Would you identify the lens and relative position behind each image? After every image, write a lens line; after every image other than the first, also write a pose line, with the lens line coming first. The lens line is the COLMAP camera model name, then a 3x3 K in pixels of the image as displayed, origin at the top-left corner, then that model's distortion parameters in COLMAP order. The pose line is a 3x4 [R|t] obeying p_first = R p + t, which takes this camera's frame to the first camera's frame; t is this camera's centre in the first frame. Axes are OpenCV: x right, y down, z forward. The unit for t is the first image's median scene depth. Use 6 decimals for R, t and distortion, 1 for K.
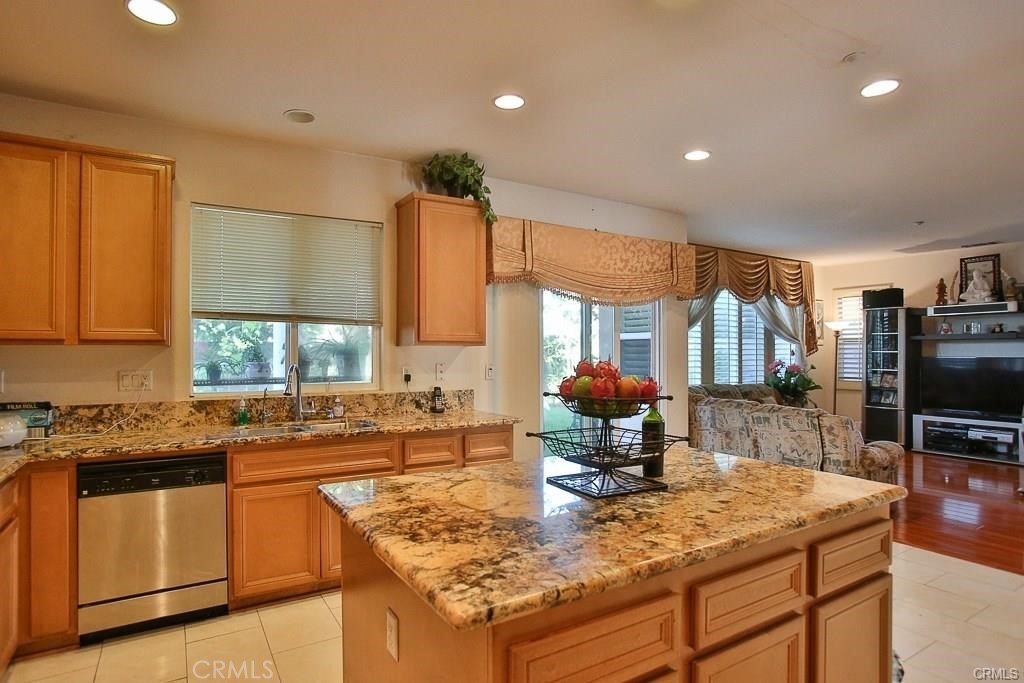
lens RADIAL K [[558.3, 0, 522.0], [0, 558.3, 349.1], [0, 0, 1]] dist [-0.066757, 0.030466]
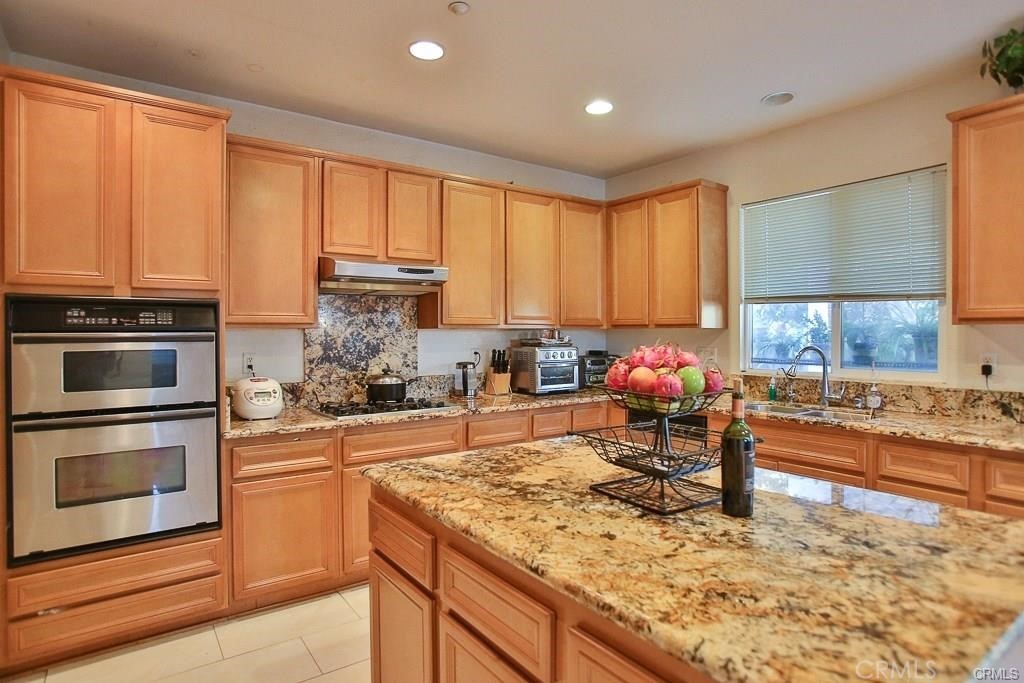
lens RADIAL K [[558.3, 0, 479.4], [0, 558.3, 338.3], [0, 0, 1]] dist [-0.066757, 0.030466]
pose [[0.021727, 0.011028, -0.999703, 0.487824], [0.007453, 0.999910, 0.011193, -0.001098], [0.999736, -0.007694, 0.021643, 0.354716]]
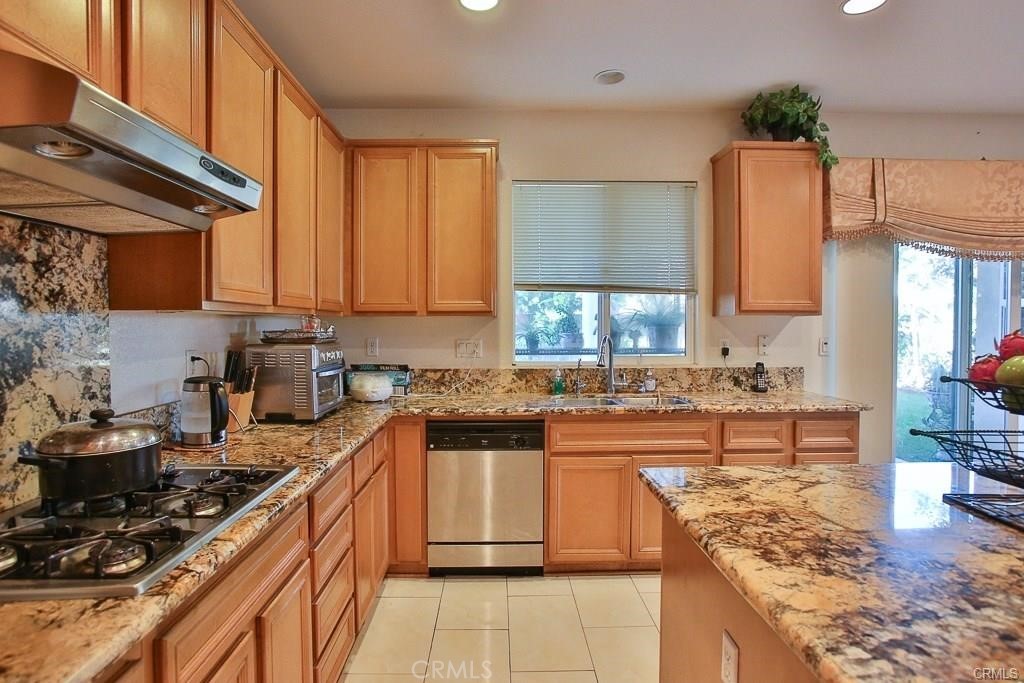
lens RADIAL K [[558.3, 0, 503.3], [0, 558.3, 343.6], [0, 0, 1]] dist [-0.066757, 0.030466]
pose [[0.848605, 0.017960, -0.528721, -0.039669], [0.002954, 0.999247, 0.038684, 0.003221], [0.529018, -0.034390, 0.847913, 0.056616]]
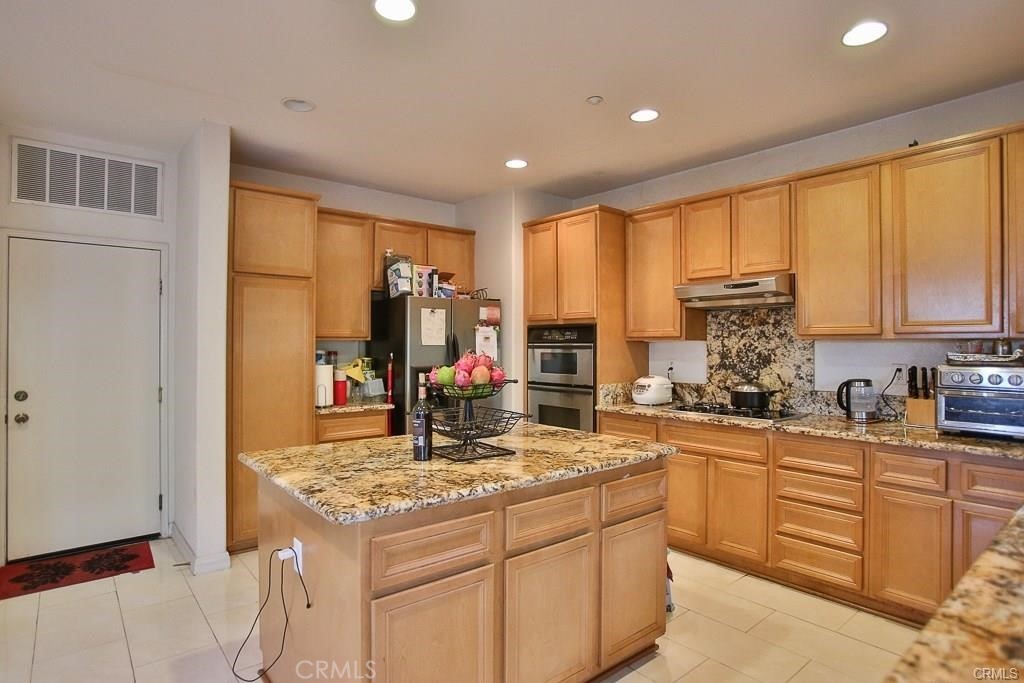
lens RADIAL K [[558.3, 0, 509.5], [0, 558.3, 341.5], [0, 0, 1]] dist [-0.066757, 0.030466]
pose [[-0.993633, 0.000014, -0.112665, 0.087135], [0.000934, 0.999967, -0.008115, 0.002176], [0.112661, -0.008168, -0.993600, 1.153624]]
